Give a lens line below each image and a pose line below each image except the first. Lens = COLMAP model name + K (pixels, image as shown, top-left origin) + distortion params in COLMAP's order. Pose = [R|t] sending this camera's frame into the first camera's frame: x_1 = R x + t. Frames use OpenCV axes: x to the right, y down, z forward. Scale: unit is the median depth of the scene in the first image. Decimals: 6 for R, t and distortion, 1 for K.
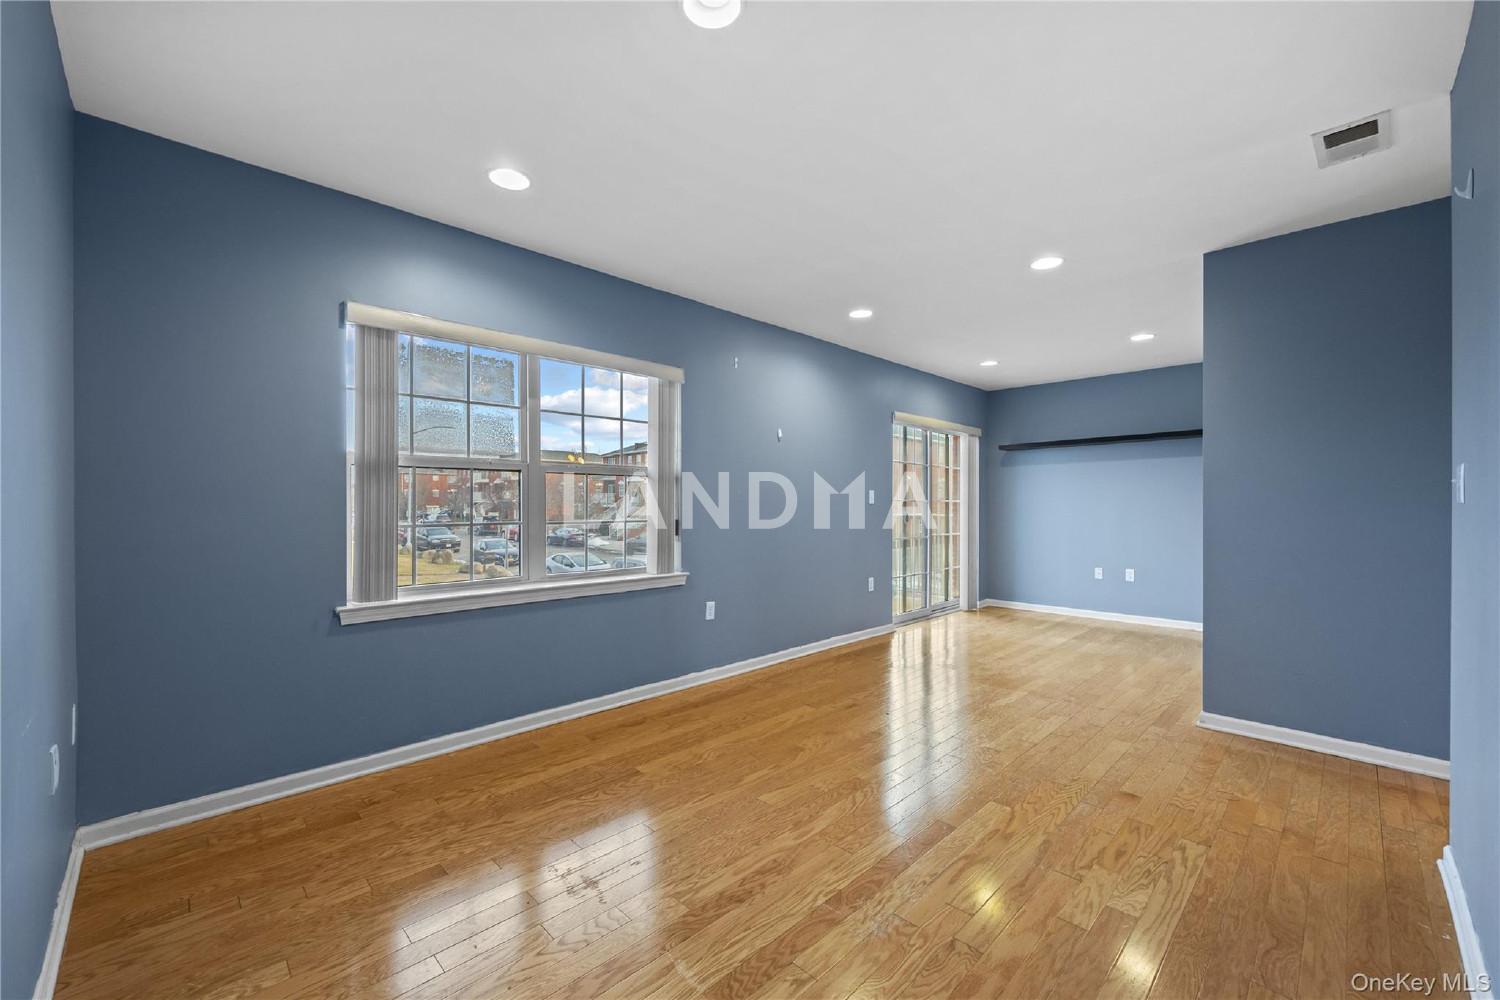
lens RADIAL K [[597.3, 0, 747.6], [0, 597.3, 501.2], [0, 0, 1]] dist [-0.002433, -0.000005]
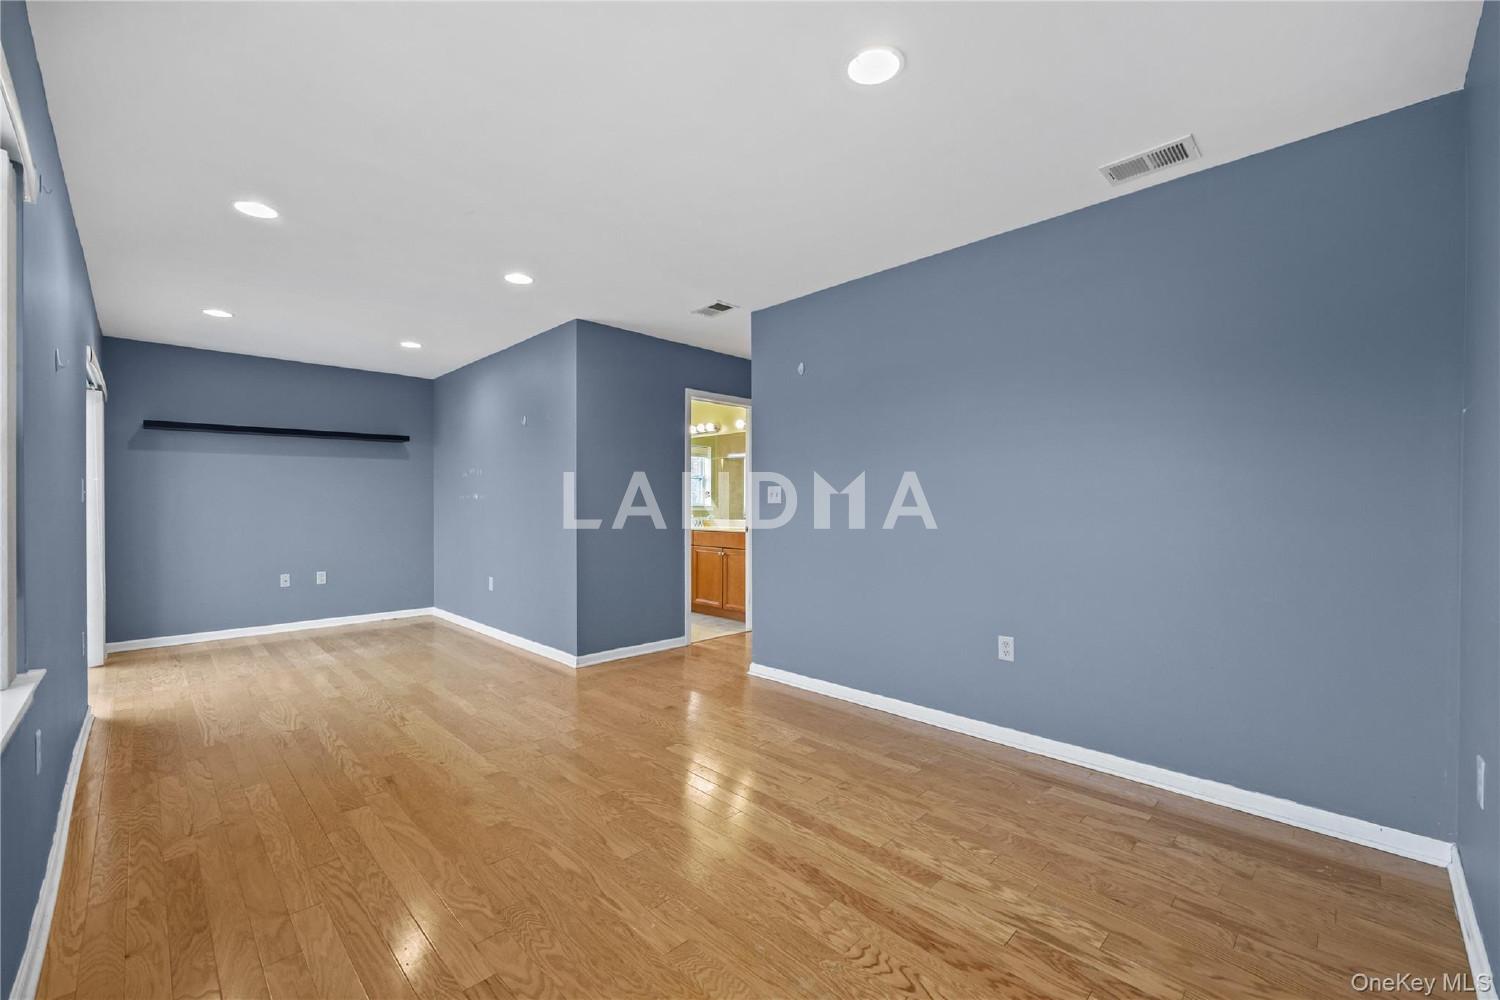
lens RADIAL K [[597.3, 0, 747.6], [0, 597.3, 501.2], [0, 0, 1]] dist [-0.002433, -0.000005]
pose [[0.013219, 0.004861, 0.999901, -0.775183], [-0.006413, 0.999968, -0.004776, 0.005273], [-0.999892, -0.006350, 0.013249, 0.787167]]
